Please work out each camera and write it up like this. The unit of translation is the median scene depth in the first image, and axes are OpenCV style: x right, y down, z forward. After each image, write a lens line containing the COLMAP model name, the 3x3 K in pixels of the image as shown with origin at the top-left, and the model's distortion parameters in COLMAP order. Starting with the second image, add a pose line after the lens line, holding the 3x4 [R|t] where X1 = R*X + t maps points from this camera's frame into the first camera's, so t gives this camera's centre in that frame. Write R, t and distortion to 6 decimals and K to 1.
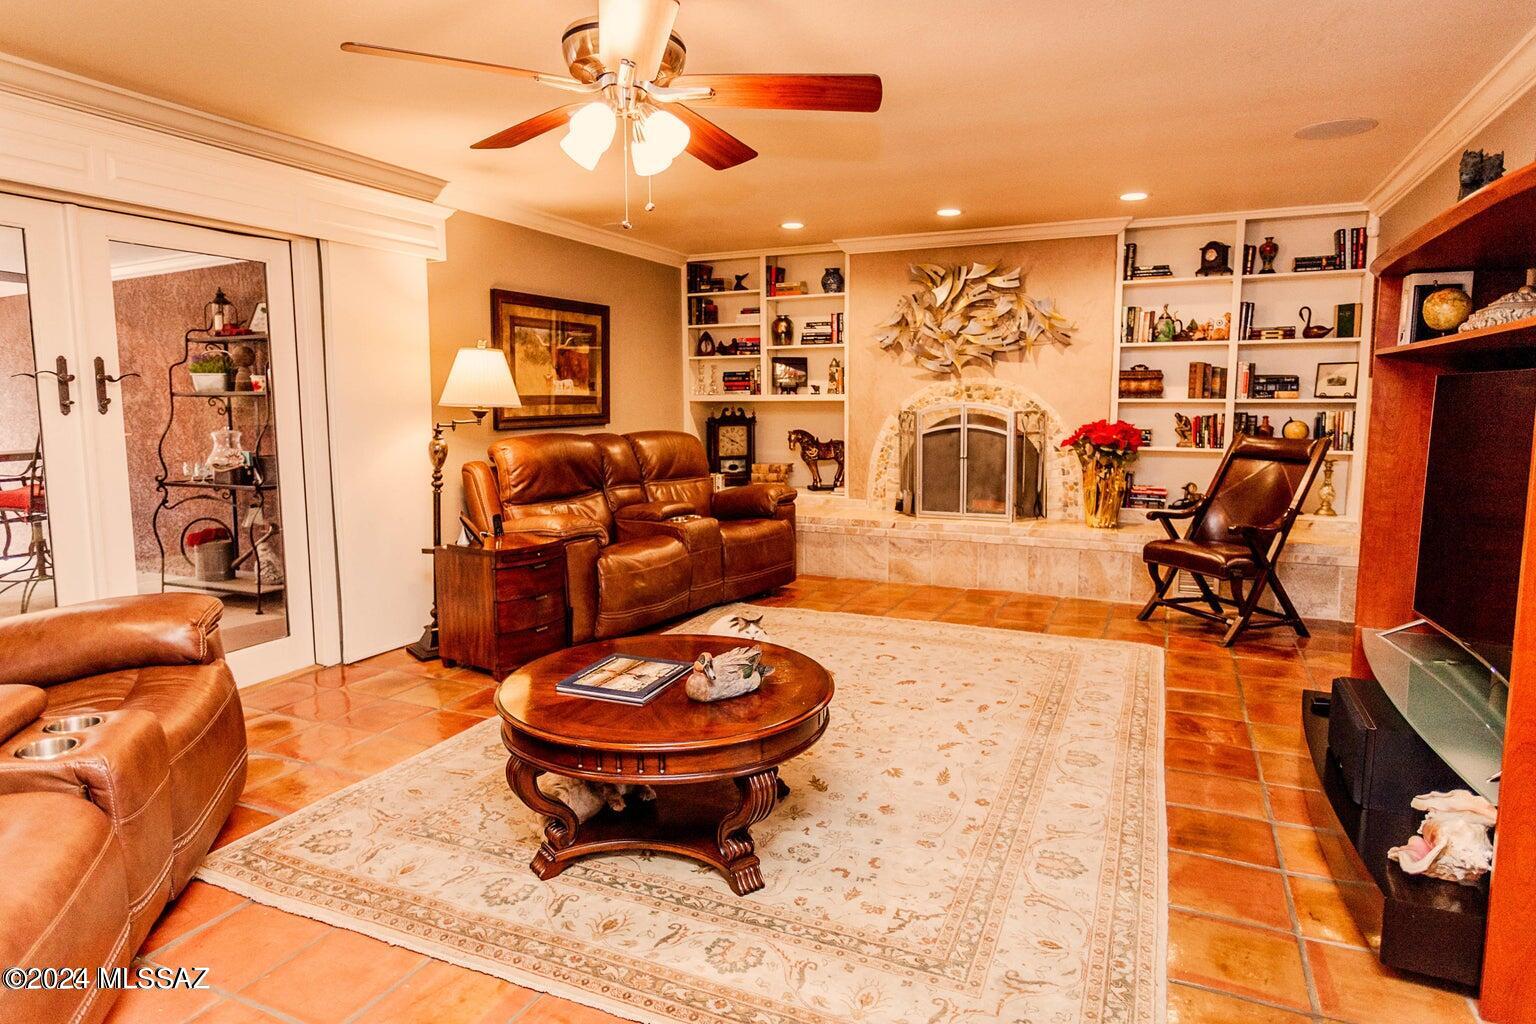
lens RADIAL K [[871.3, 0, 767.3], [0, 871.3, 488.2], [0, 0, 1]] dist [-0.000933, -0.000159]
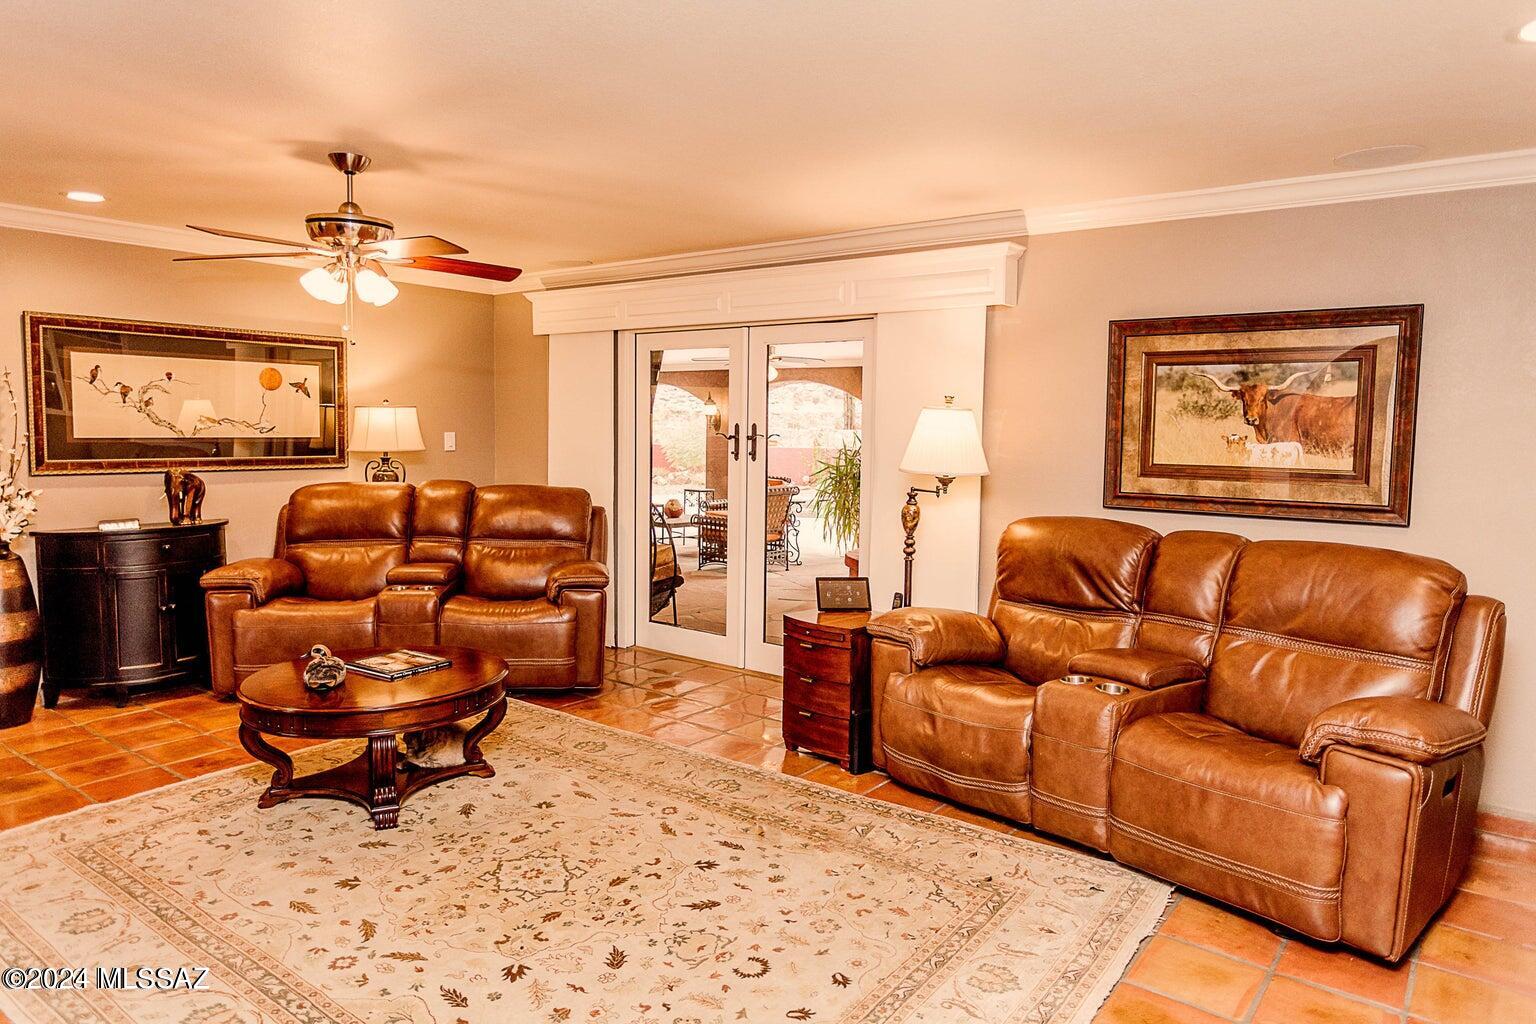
lens RADIAL K [[960.9, 0, 768.0], [0, 960.9, 512.0], [0, 0, 1]] dist [-0.000170, 0.000106]
pose [[-0.212121, 0.089545, -0.973132, 0.570739], [-0.114303, 0.986685, 0.115707, -0.128237], [0.970536, 0.135776, -0.199061, 0.901133]]
